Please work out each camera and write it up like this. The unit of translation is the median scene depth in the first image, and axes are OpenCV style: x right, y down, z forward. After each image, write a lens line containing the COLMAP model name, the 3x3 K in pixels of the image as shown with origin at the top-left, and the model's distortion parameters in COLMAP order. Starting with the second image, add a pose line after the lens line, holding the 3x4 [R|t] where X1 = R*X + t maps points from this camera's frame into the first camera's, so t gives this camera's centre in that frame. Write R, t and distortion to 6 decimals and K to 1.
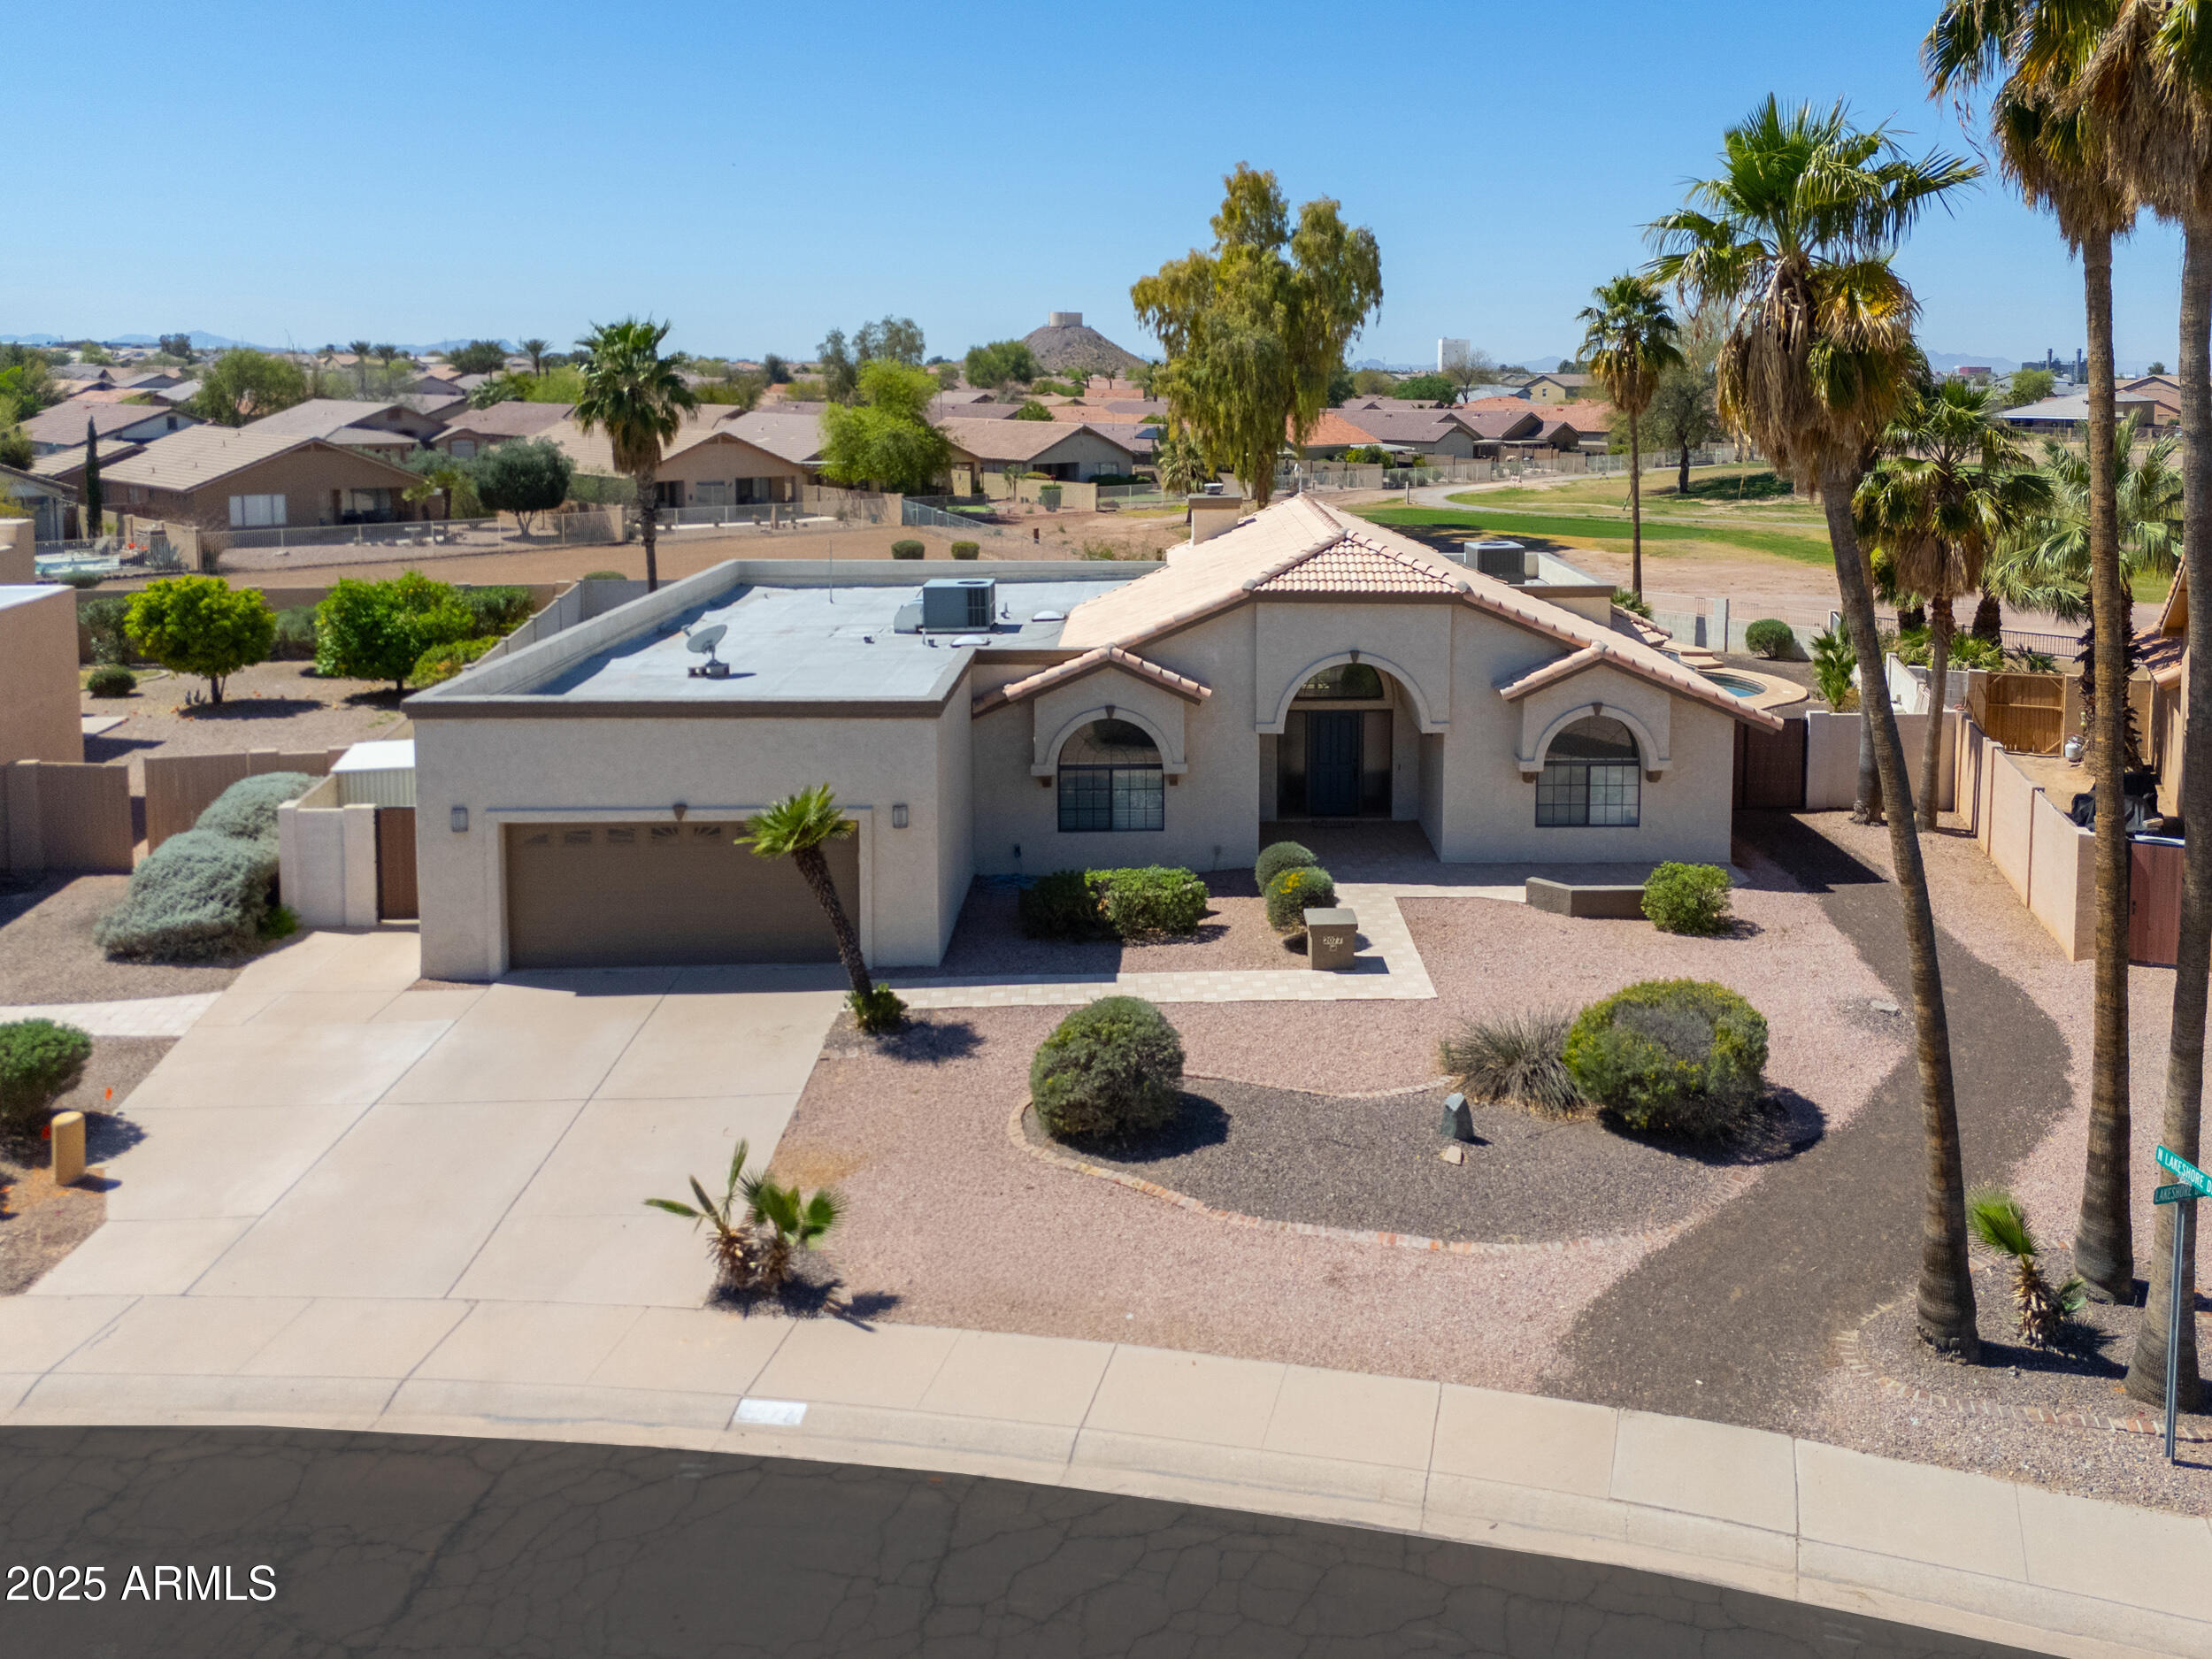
lens RADIAL K [[1680.5, 0, 1113.3], [0, 1680.5, 720.1], [0, 0, 1]] dist [0.063790, -0.039574]
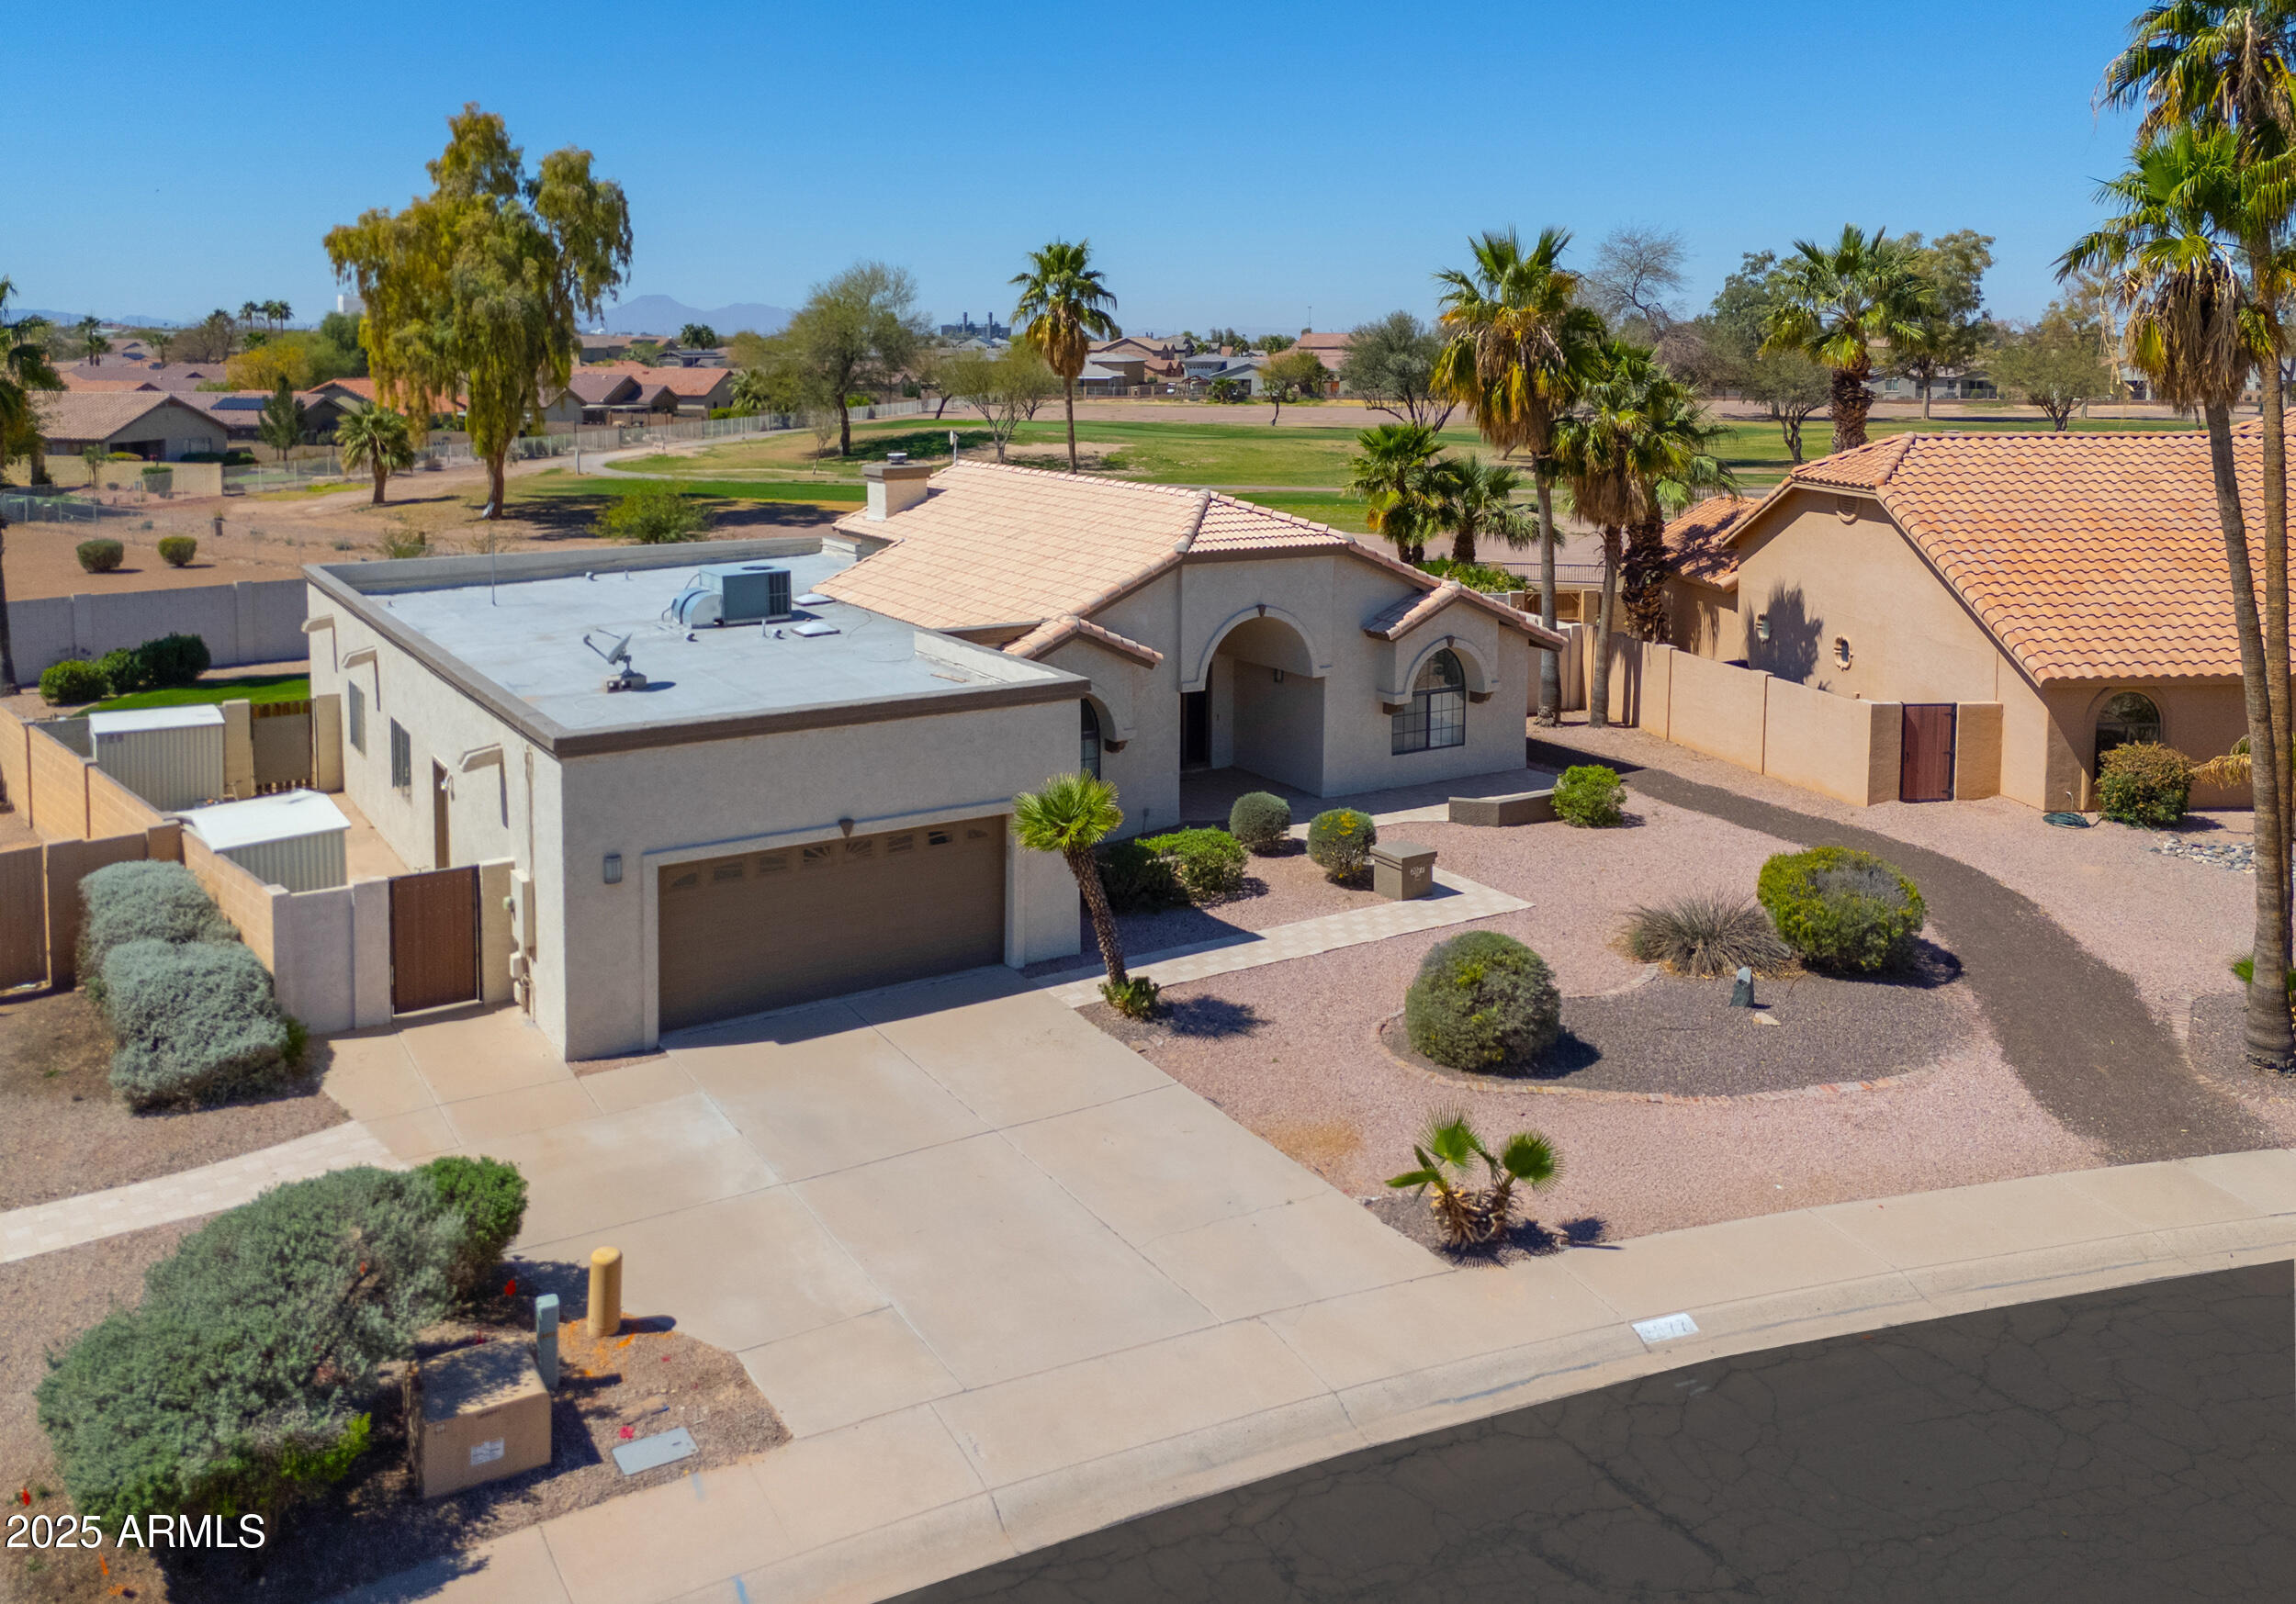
lens RADIAL K [[1768.7, 0, 1020.6], [0, 1768.7, 709.3], [0, 0, 1]] dist [0.044010, -0.007990]
pose [[0.893087, -0.099052, 0.438845, -0.463237], [0.096590, 0.994930, 0.027997, -0.021414], [-0.439393, 0.017385, 0.898127, 0.077444]]
